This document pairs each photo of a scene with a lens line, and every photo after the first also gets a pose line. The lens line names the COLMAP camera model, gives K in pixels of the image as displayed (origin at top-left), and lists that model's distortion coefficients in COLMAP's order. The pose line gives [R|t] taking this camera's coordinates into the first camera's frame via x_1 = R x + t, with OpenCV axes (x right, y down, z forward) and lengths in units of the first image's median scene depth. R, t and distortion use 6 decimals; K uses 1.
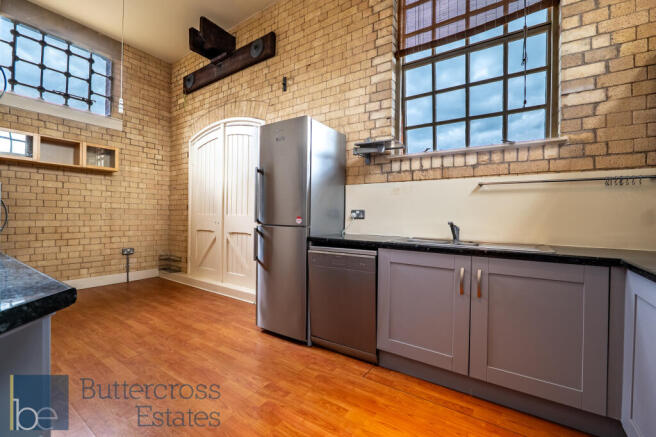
lens RADIAL K [[273.3, 0, 328.0], [0, 273.3, 218.5], [0, 0, 1]] dist [0.000308, -0.000153]
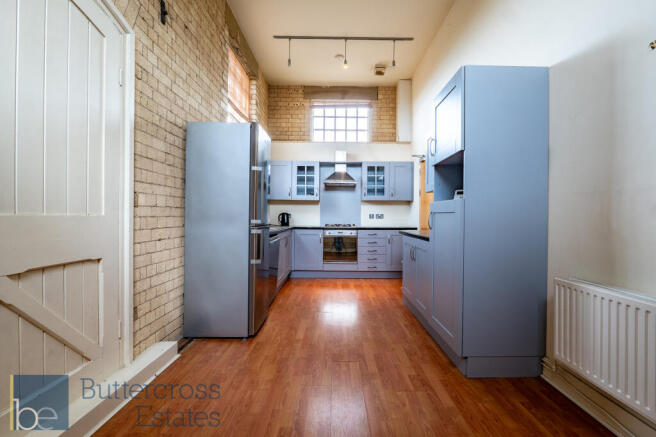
lens RADIAL K [[278.0, 0, 342.3], [0, 278.0, 217.5], [0, 0, 1]] dist [-0.003418, -0.000165]
pose [[-0.585861, -0.014772, 0.810277, -0.861633], [-0.004990, 0.999881, 0.014621, -0.017768], [-0.810396, 0.004523, -0.585865, 0.935957]]
